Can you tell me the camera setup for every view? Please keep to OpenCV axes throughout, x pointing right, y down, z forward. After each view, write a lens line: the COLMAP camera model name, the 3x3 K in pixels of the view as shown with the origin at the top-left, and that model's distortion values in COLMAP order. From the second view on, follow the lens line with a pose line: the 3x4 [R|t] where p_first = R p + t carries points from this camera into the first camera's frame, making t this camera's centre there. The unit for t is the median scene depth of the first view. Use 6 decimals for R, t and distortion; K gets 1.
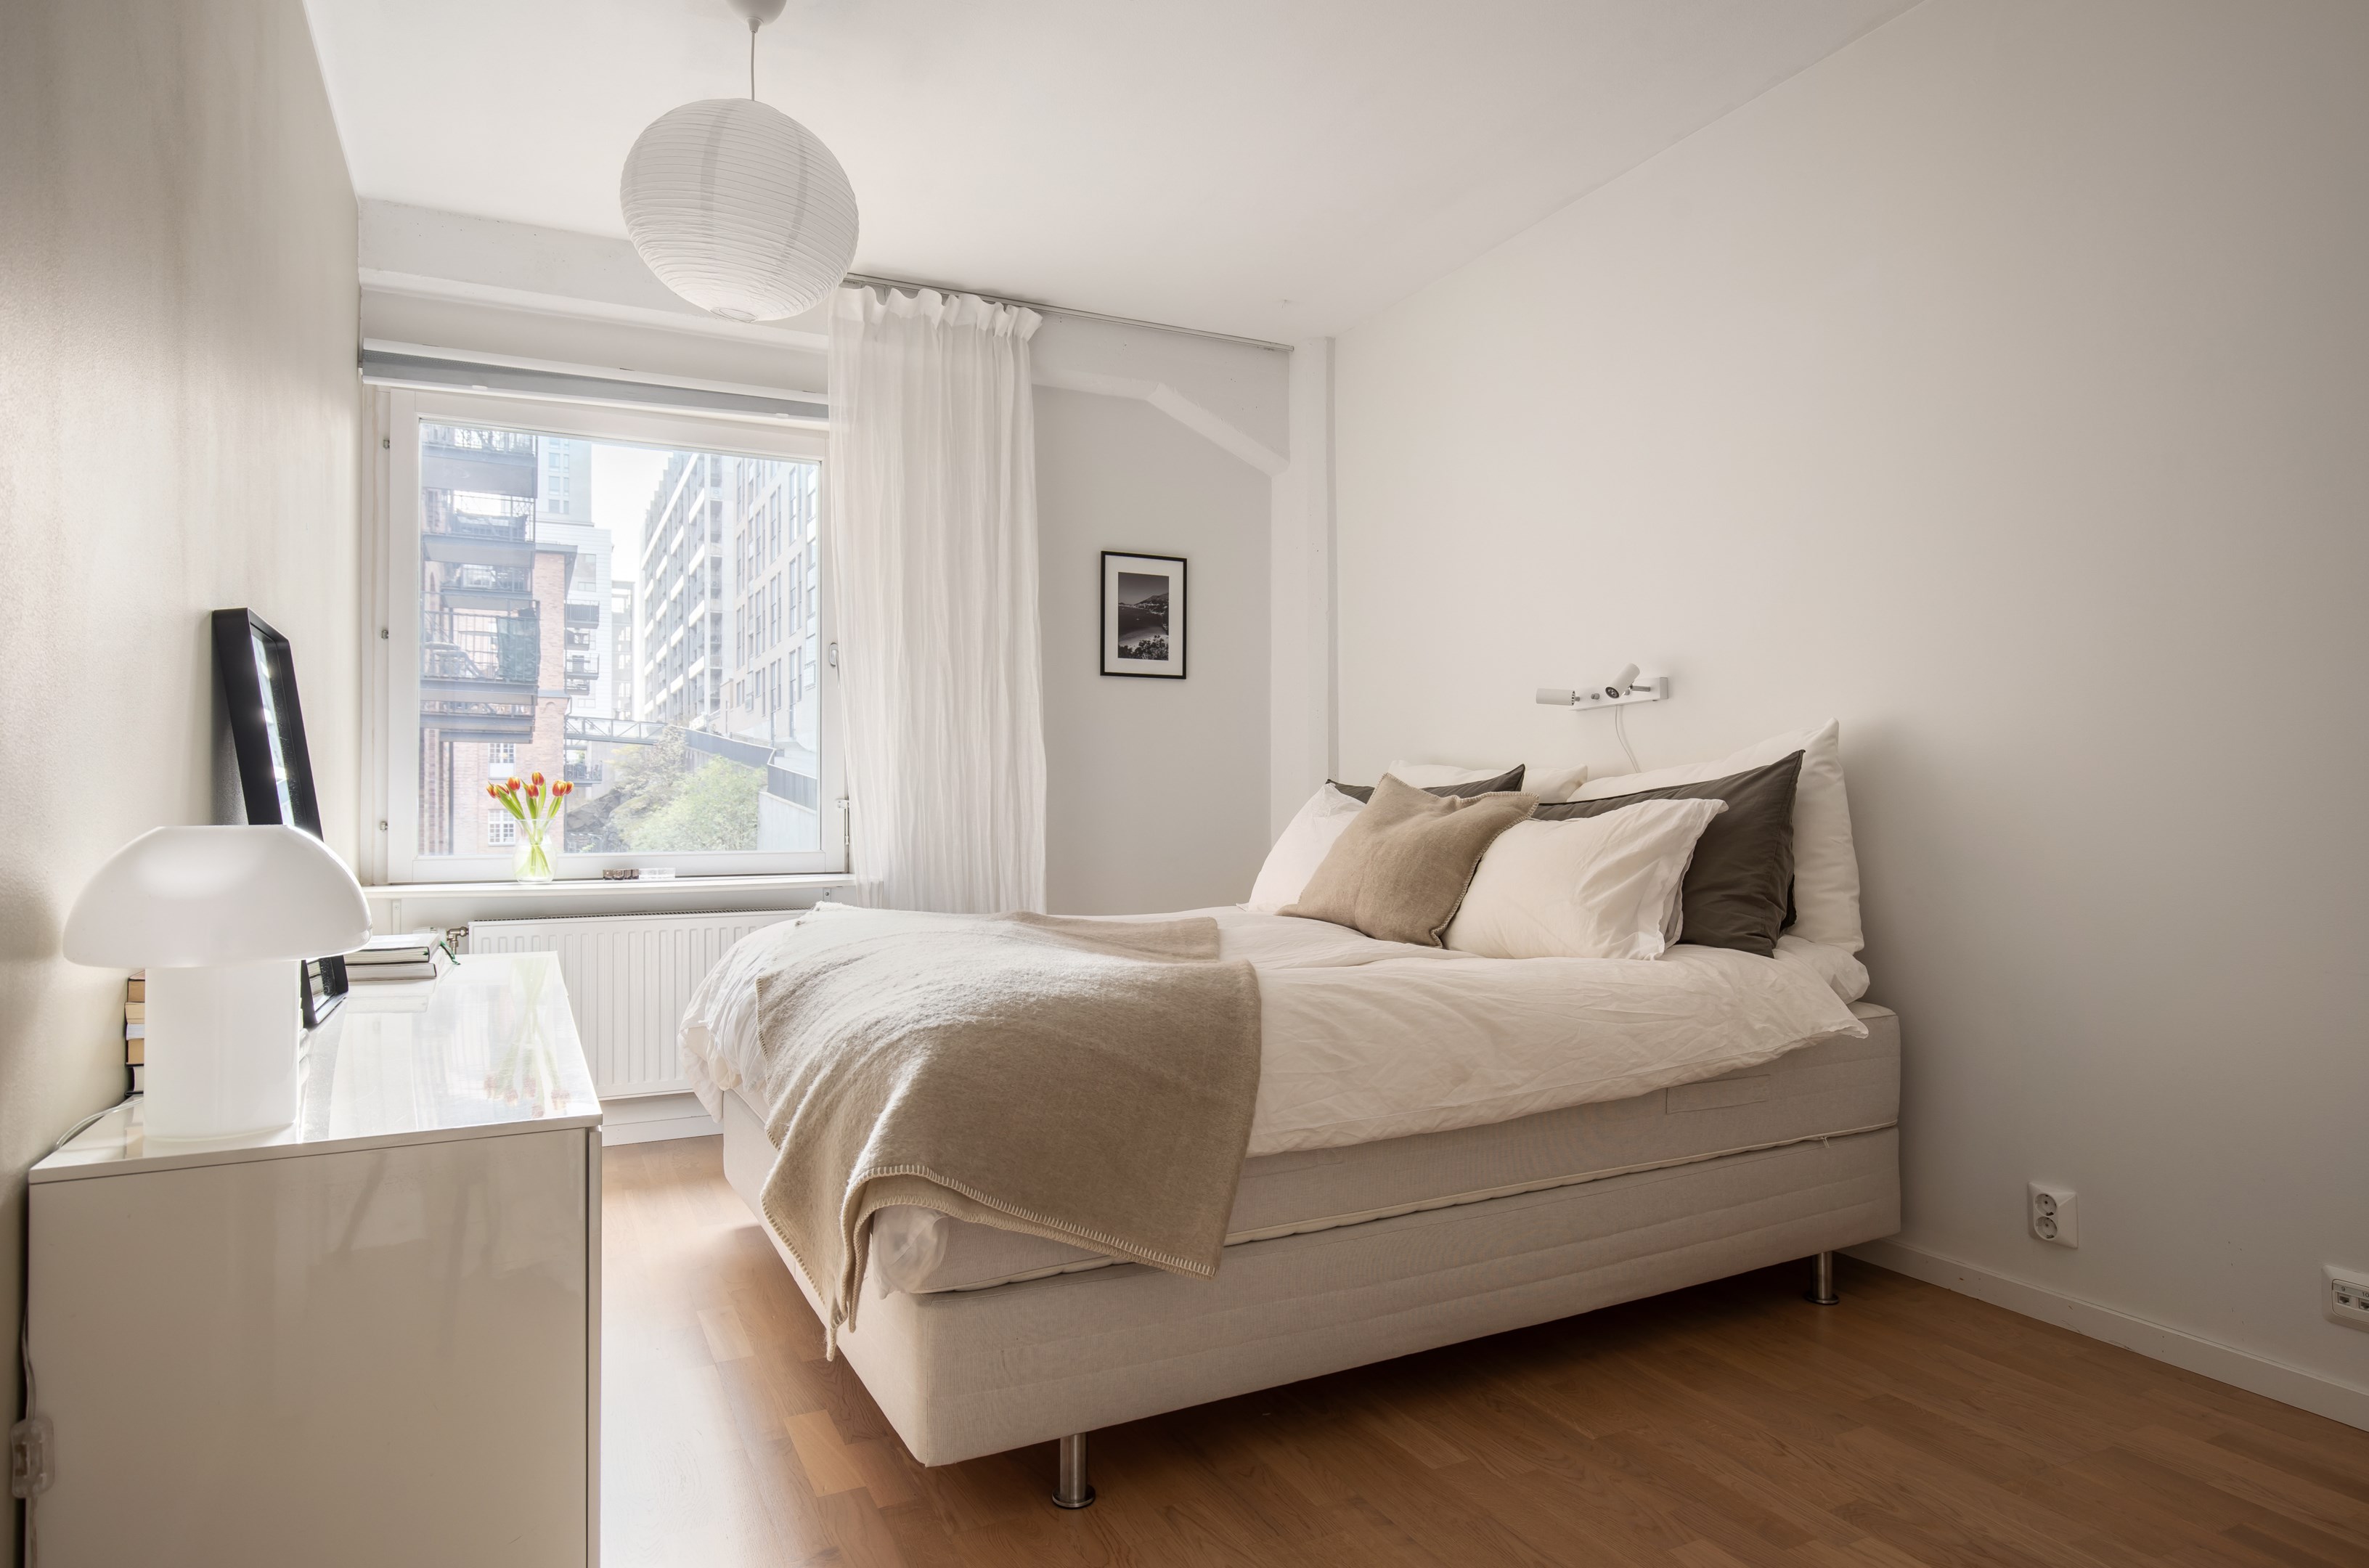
lens RADIAL K [[1346.4, 0, 1184.5], [0, 1346.4, 784.0], [0, 0, 1]] dist [-0.002182, 0.000787]
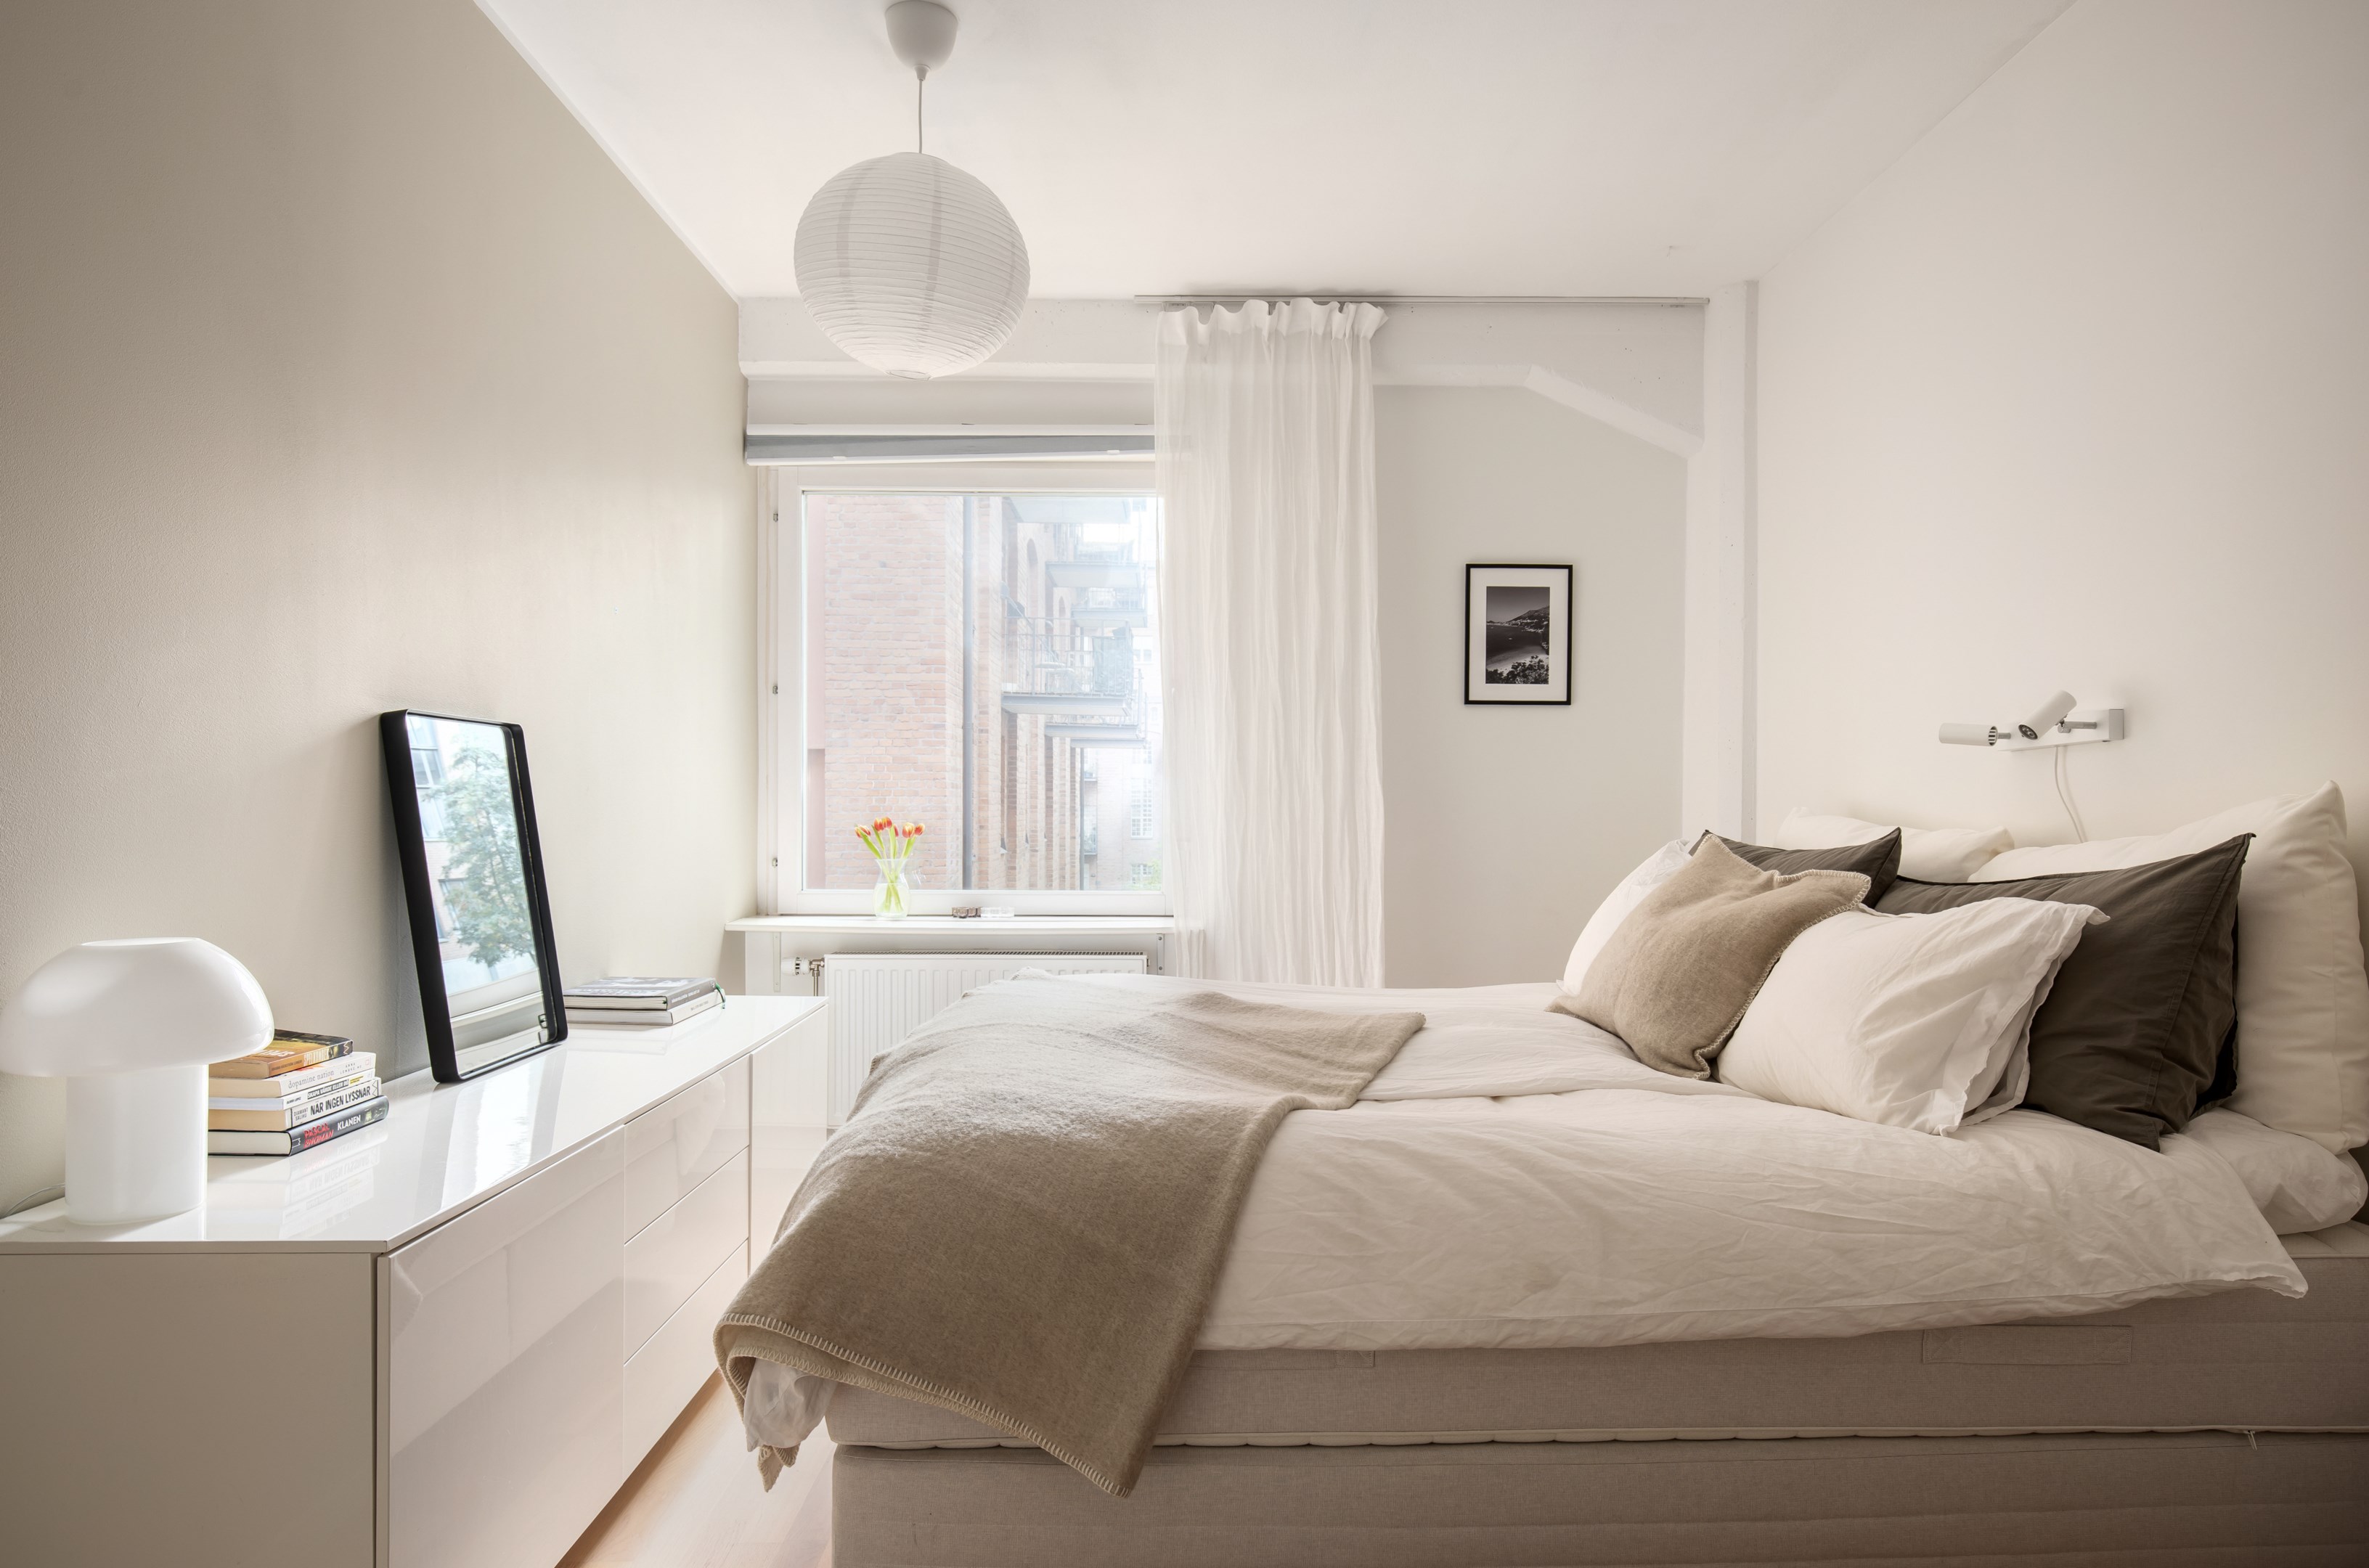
lens RADIAL K [[1373.6, 0, 1184.8], [0, 1373.6, 810.7], [0, 0, 1]] dist [-0.004418, 0.003111]
pose [[0.902799, 0.009745, -0.429952, 0.239302], [-0.000781, 0.999779, 0.021019, -0.043306], [0.430061, -0.018640, 0.902607, 0.148209]]
